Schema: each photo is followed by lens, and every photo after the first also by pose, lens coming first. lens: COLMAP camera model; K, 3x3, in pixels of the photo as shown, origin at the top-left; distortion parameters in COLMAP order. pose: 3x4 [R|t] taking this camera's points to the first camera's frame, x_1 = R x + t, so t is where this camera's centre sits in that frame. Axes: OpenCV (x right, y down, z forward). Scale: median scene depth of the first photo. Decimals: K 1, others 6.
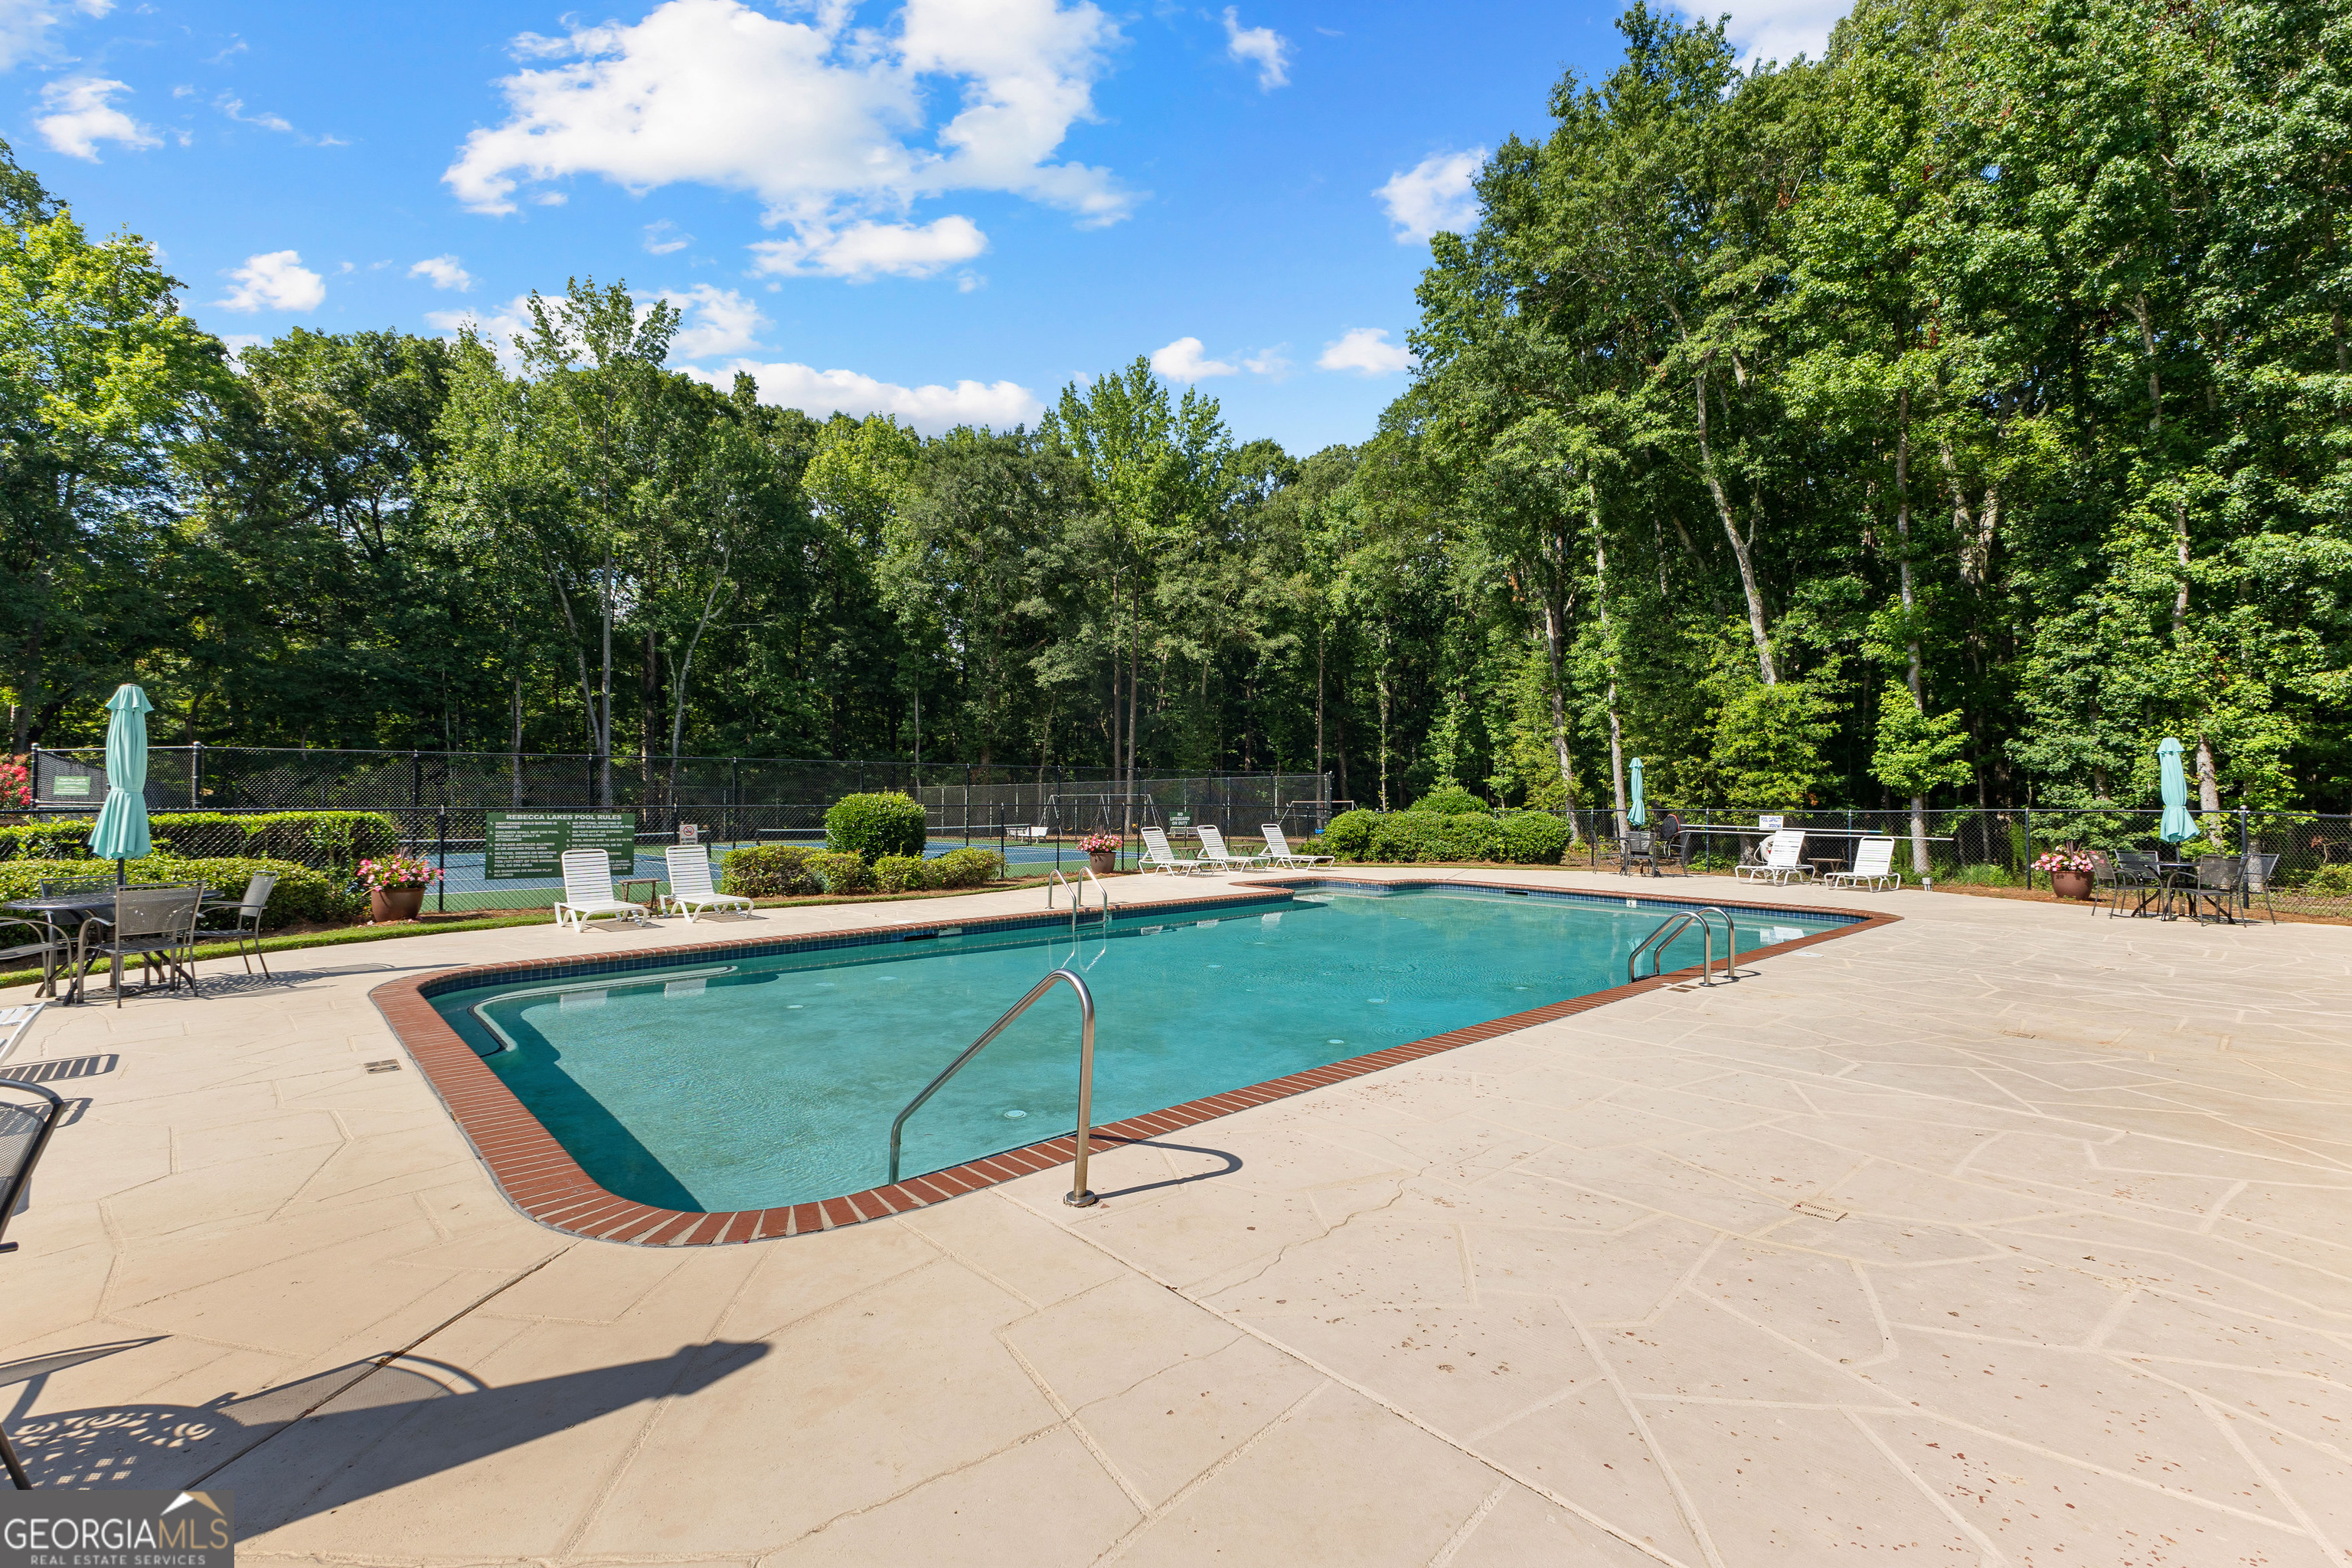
lens RADIAL K [[1025.0, 0, 1165.8], [0, 1025.0, 775.7], [0, 0, 1]] dist [0.010142, -0.000285]
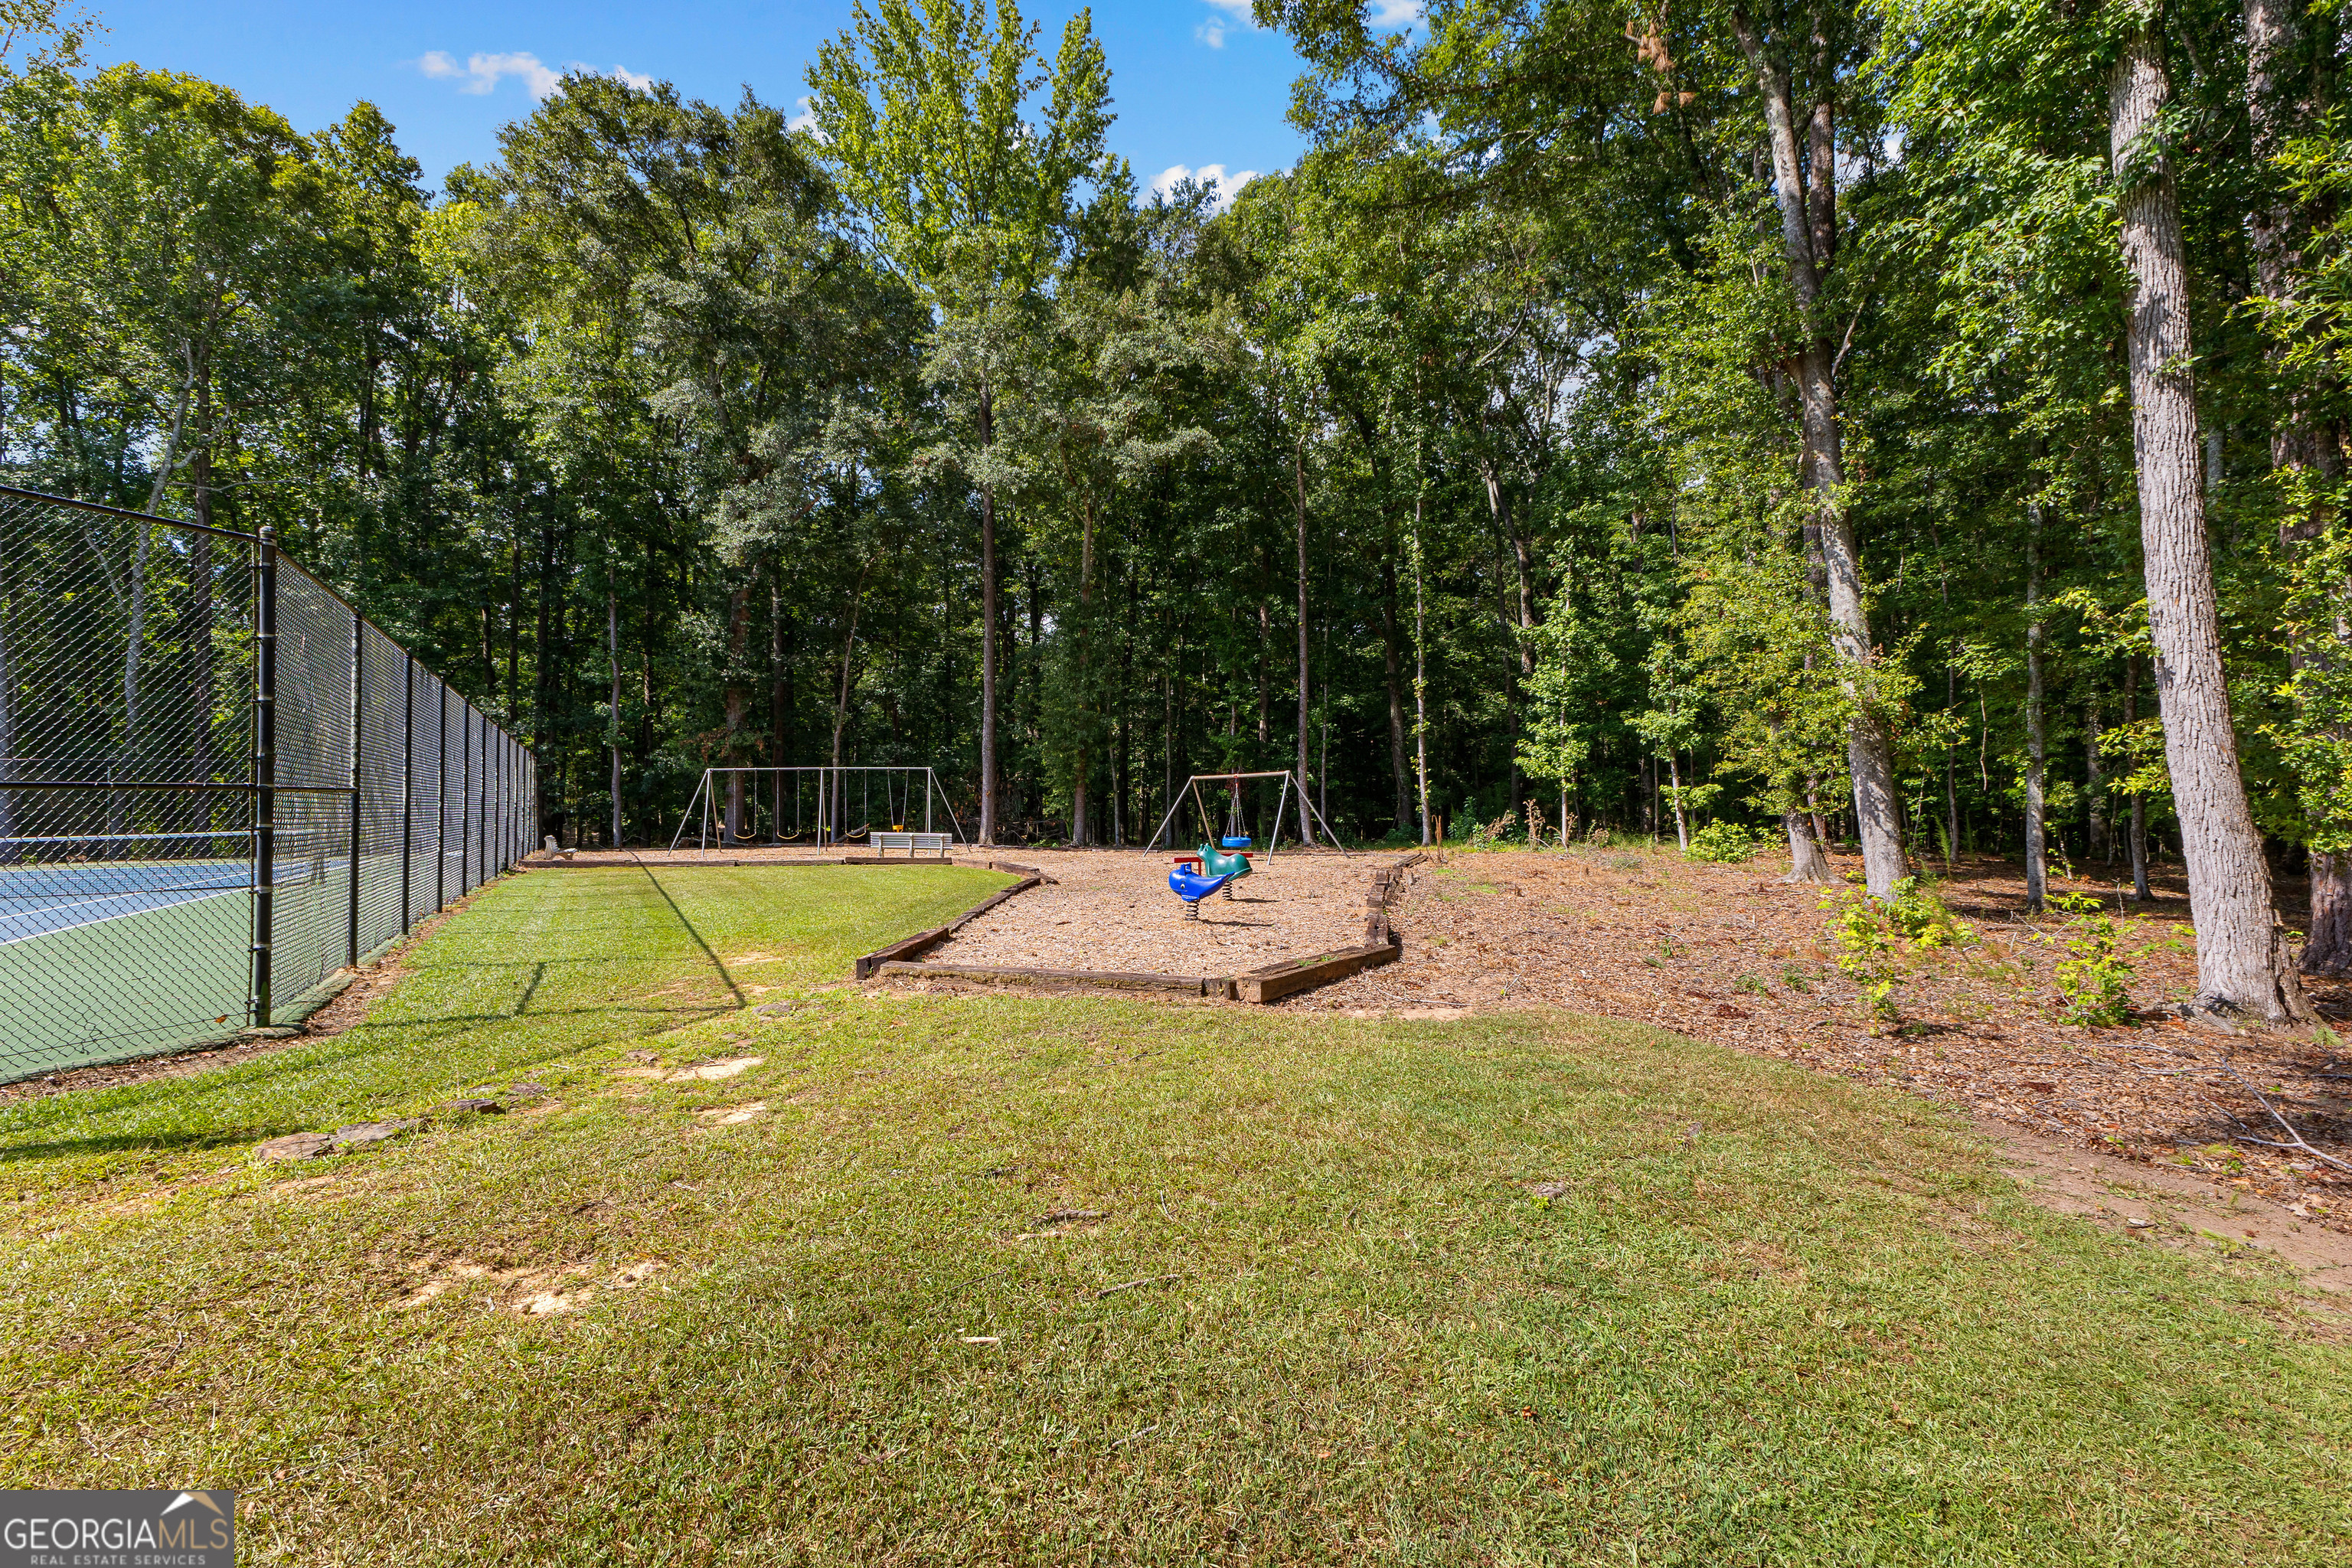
lens RADIAL K [[1025.0, 0, 1165.8], [0, 1025.0, 775.7], [0, 0, 1]] dist [0.010142, -0.000285]
pose [[0.979283, -0.011538, -0.202166, 0.210503], [0.011623, 0.999932, -0.000767, 0.024909], [0.202161, -0.001598, 0.979351, 0.549290]]
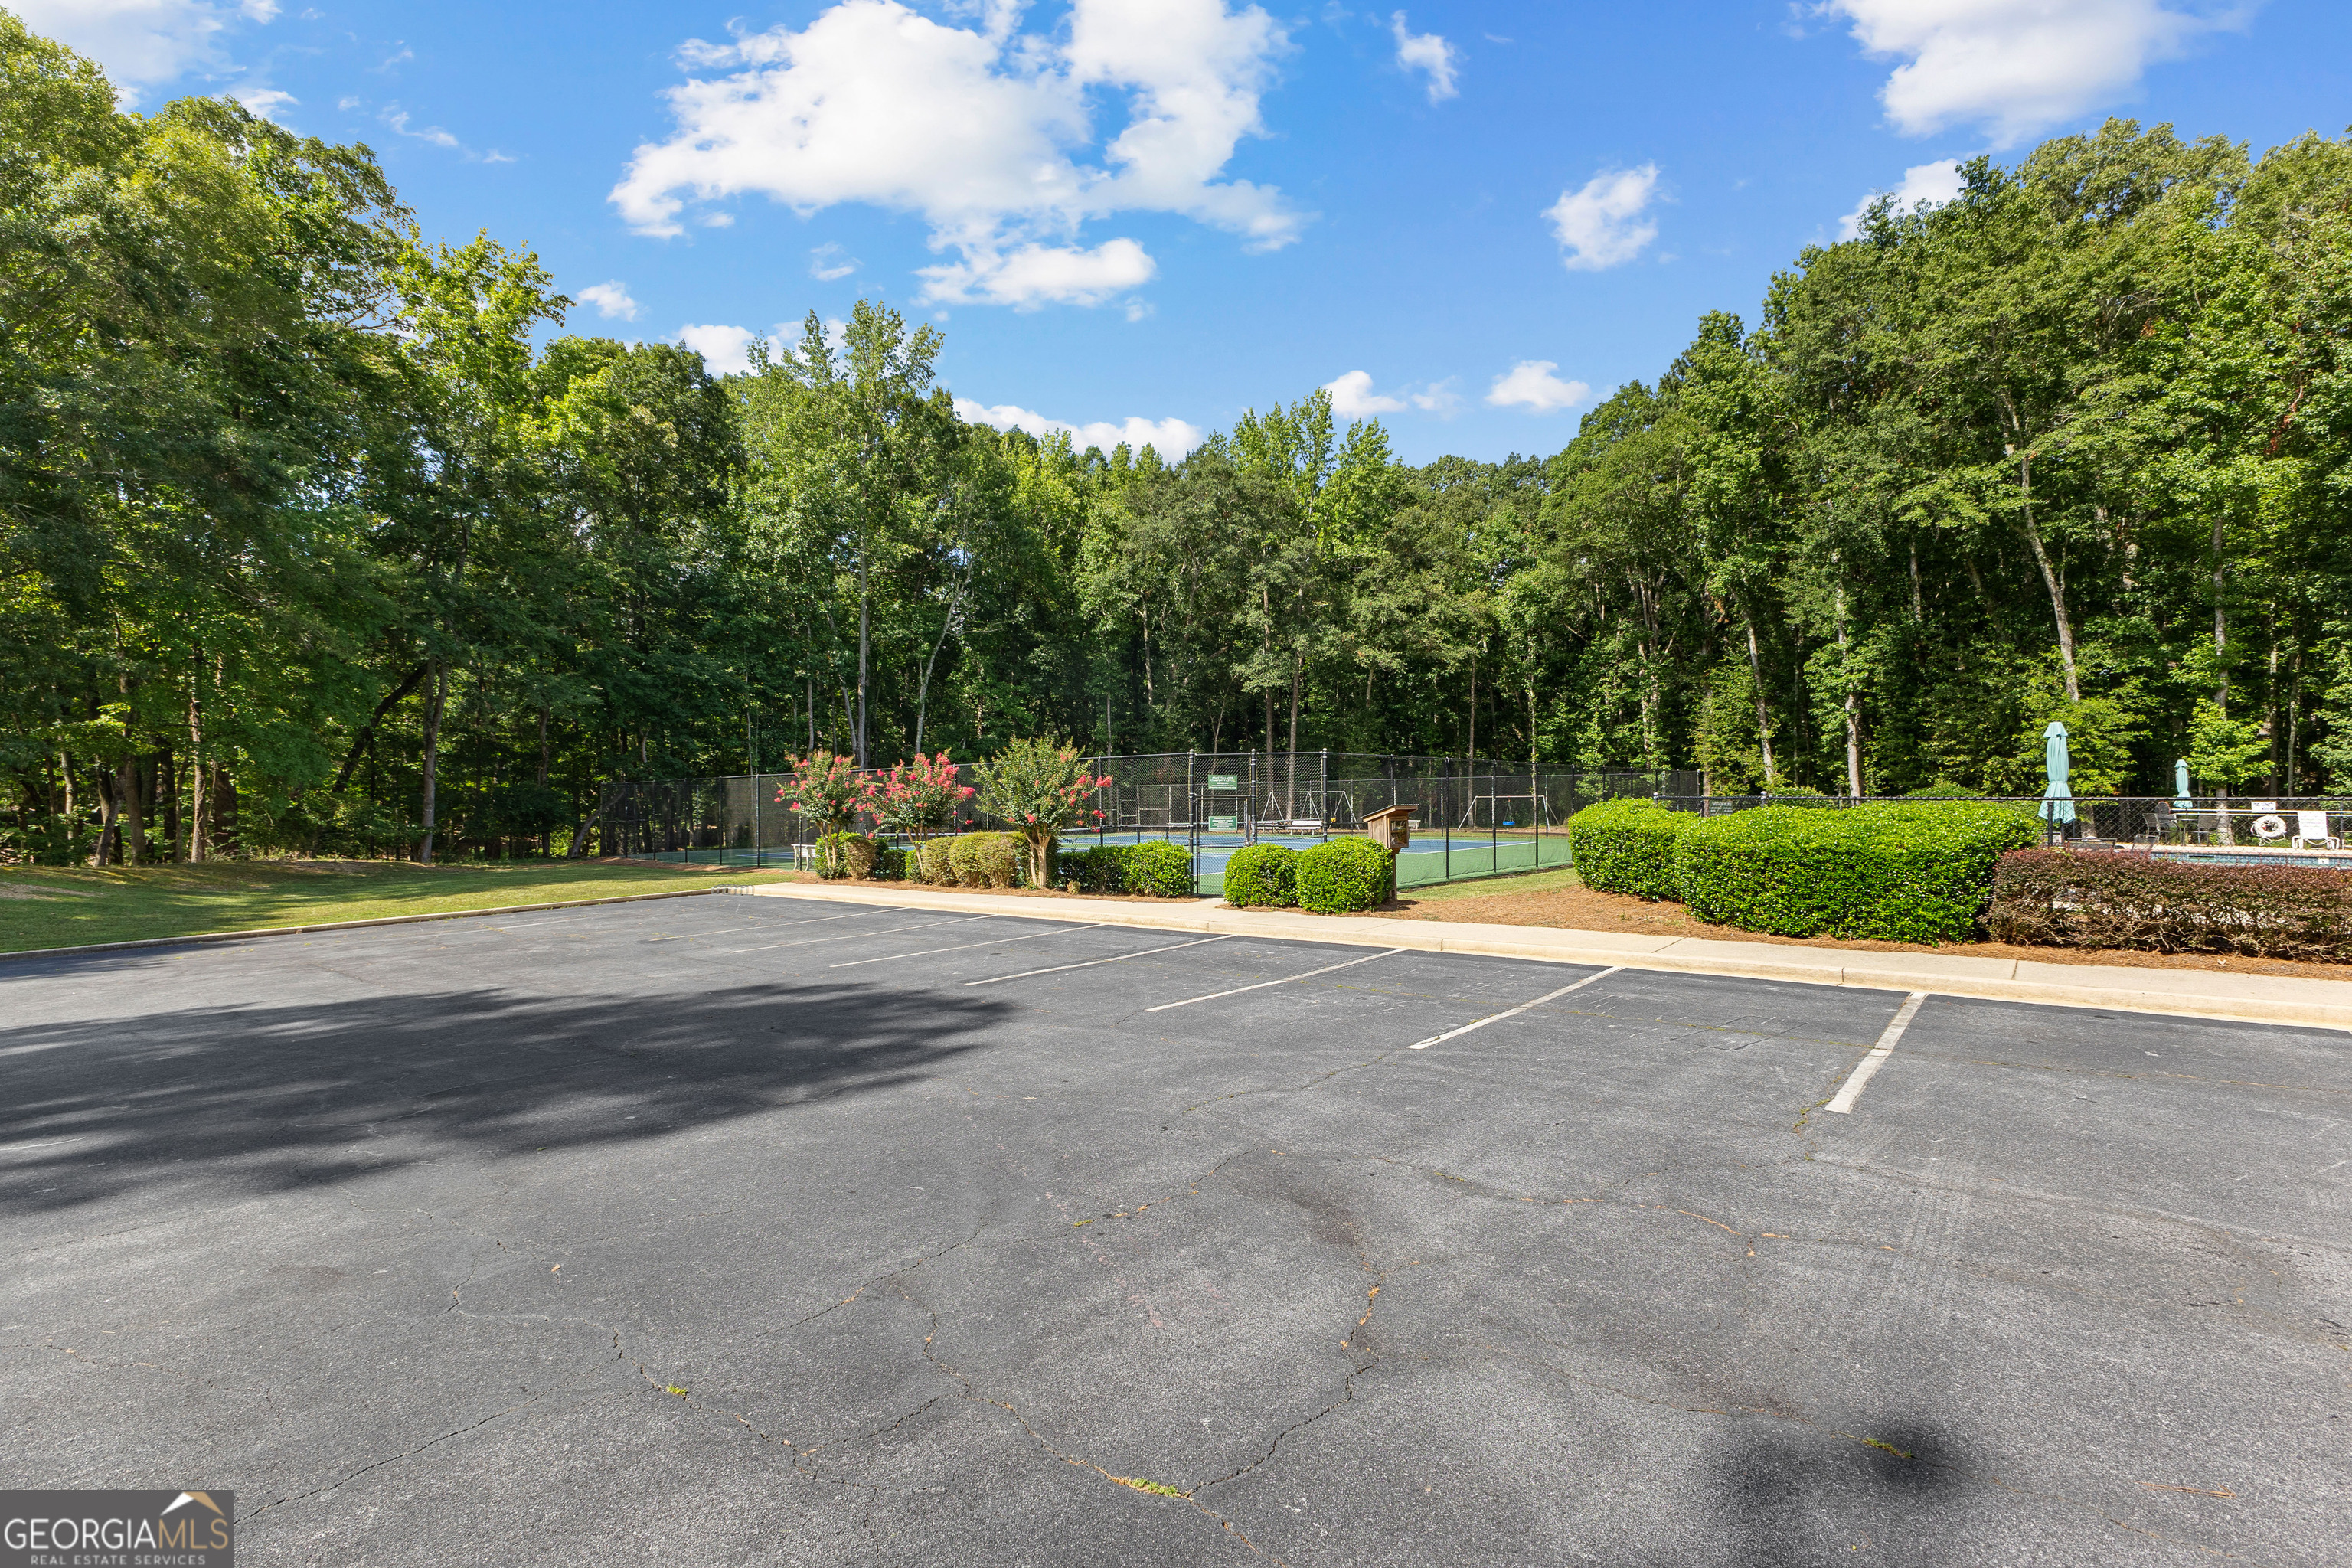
lens RADIAL K [[1021.1, 0, 1159.5], [0, 1021.1, 785.4], [0, 0, 1]] dist [0.013485, -0.007514]
pose [[0.993201, -0.003814, 0.116348, -0.354931], [0.002487, 0.999930, 0.011551, -0.000439], [-0.116384, -0.011183, 0.993141, -0.067395]]
